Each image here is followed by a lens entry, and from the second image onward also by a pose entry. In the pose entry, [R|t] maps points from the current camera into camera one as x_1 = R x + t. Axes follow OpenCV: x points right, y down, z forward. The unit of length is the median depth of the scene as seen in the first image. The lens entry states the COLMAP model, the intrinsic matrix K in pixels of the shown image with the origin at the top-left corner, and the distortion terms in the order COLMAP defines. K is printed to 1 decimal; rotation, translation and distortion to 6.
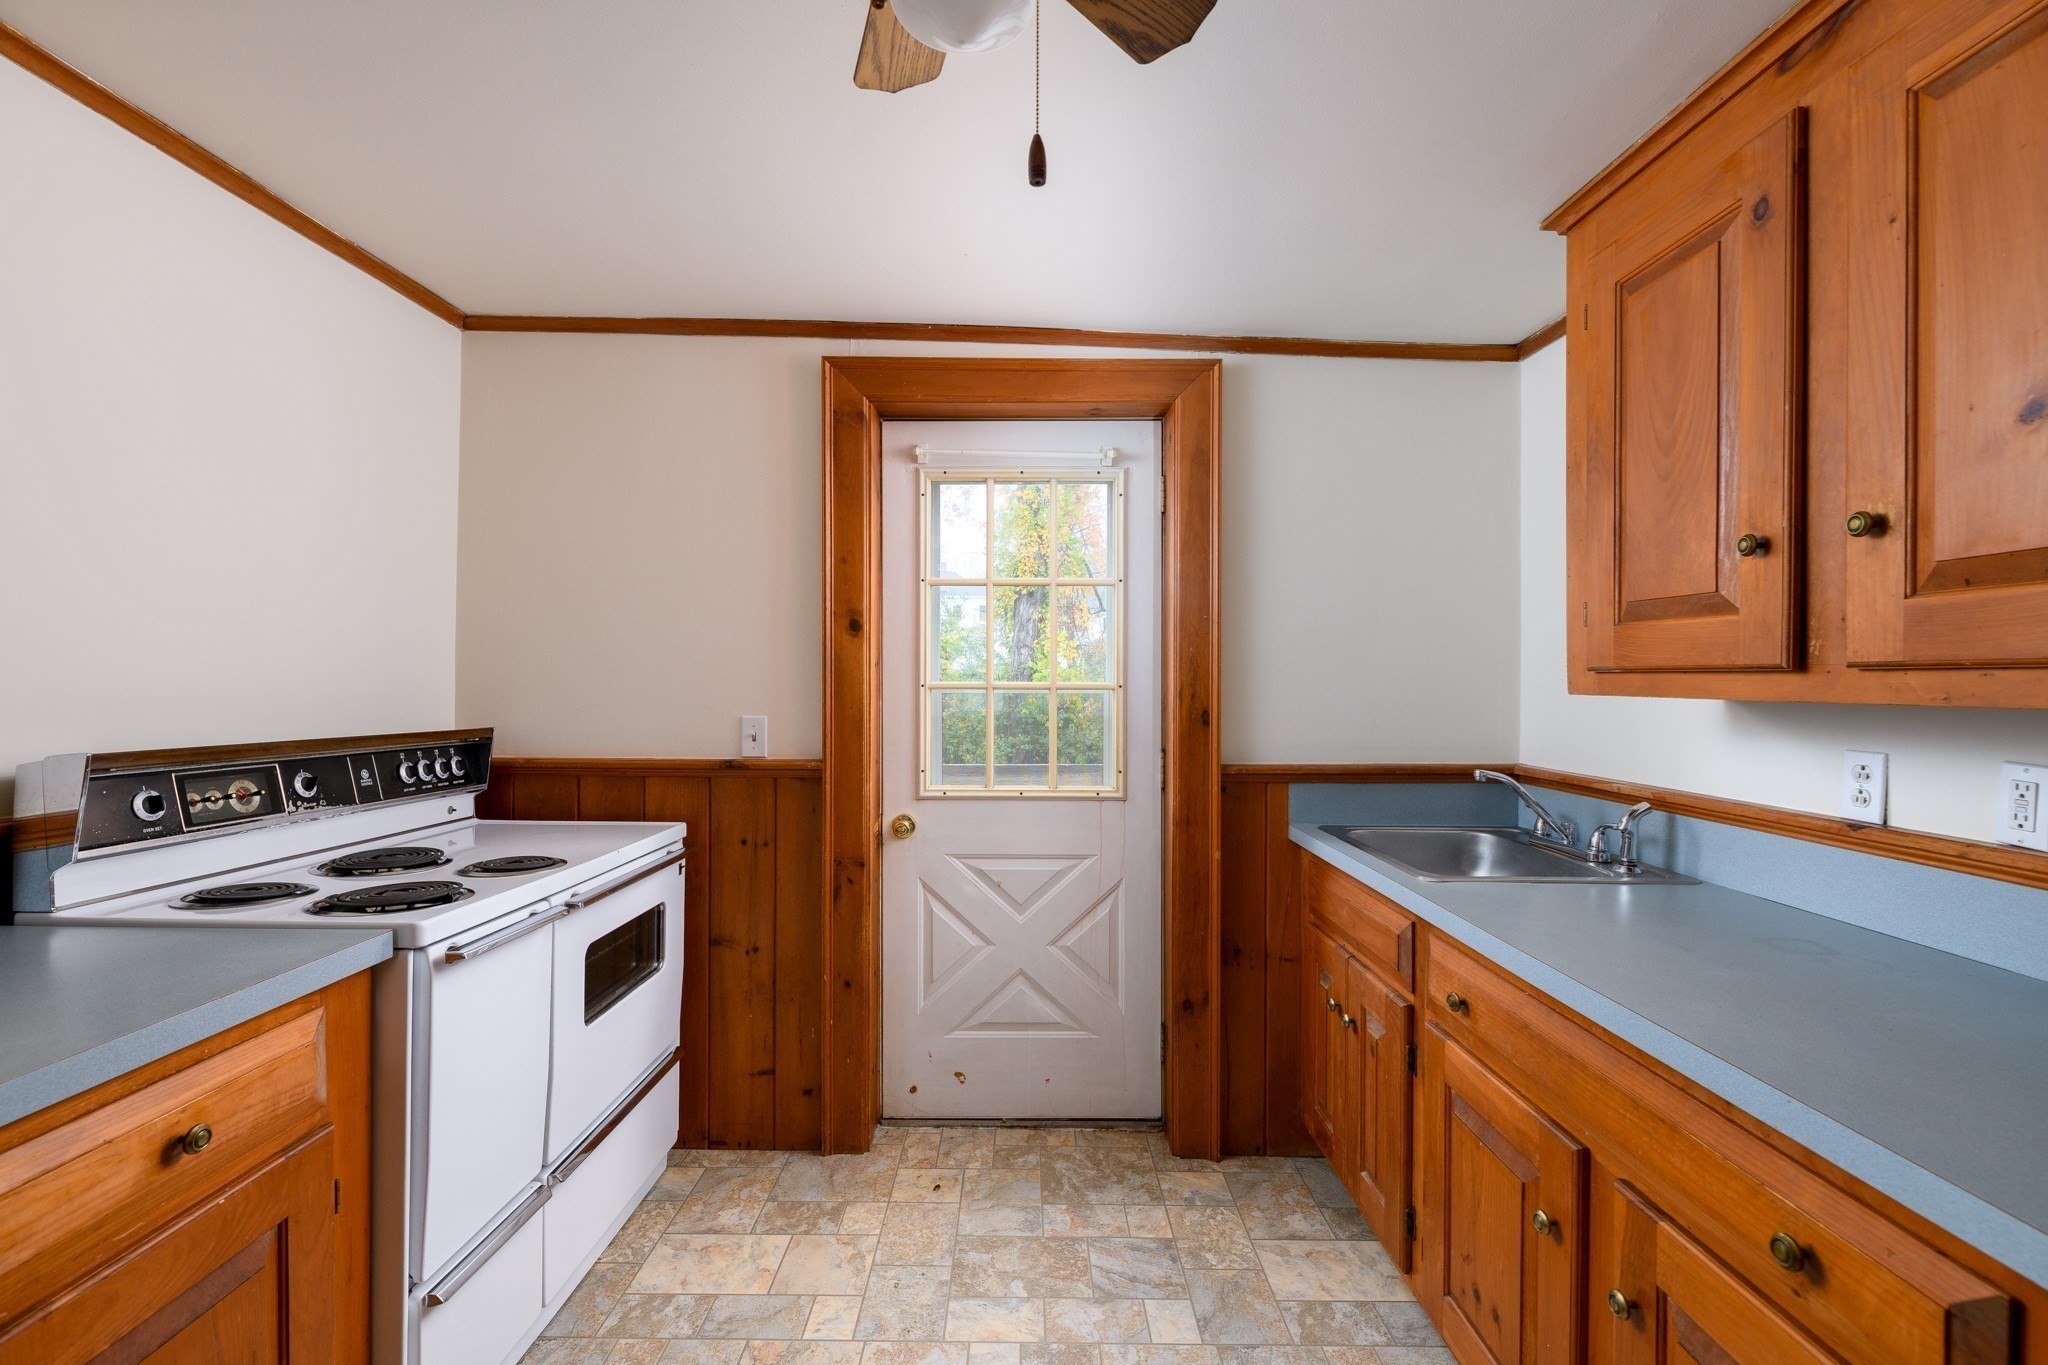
lens RADIAL K [[866.0, 0, 1024.2], [0, 866.0, 691.6], [0, 0, 1]] dist [-0.000199, -0.000205]
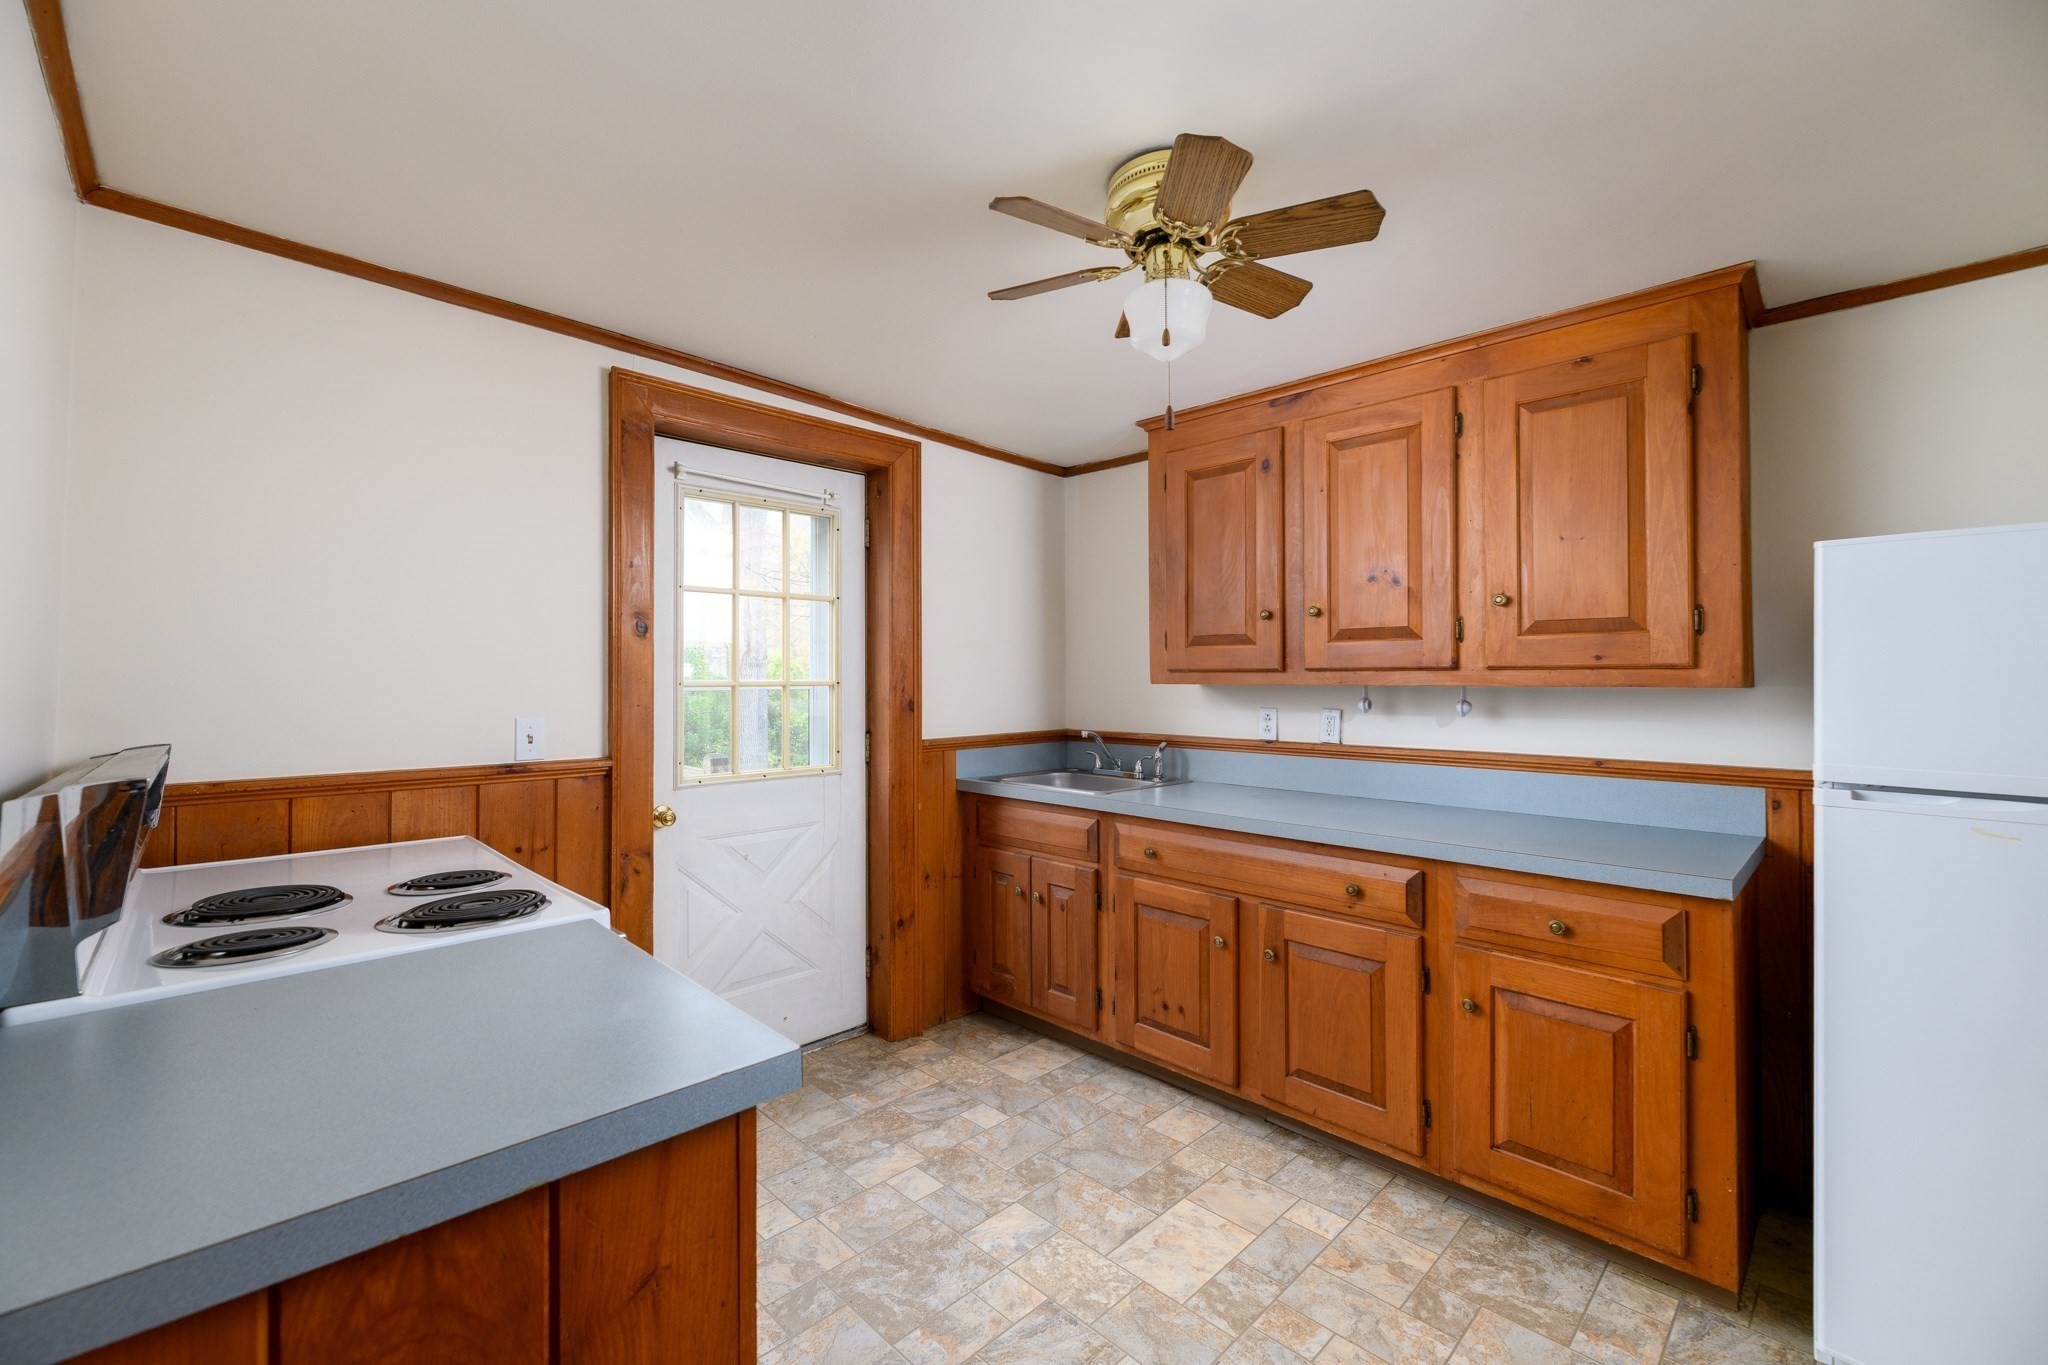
lens RADIAL K [[838.0, 0, 1025.6], [0, 838.0, 677.0], [0, 0, 1]] dist [-0.000225, -0.000023]
pose [[0.712327, -0.003717, 0.701838, -0.728719], [0.014023, 0.999862, -0.008937, 0.000599], [-0.701707, 0.016208, 0.712281, -0.062742]]
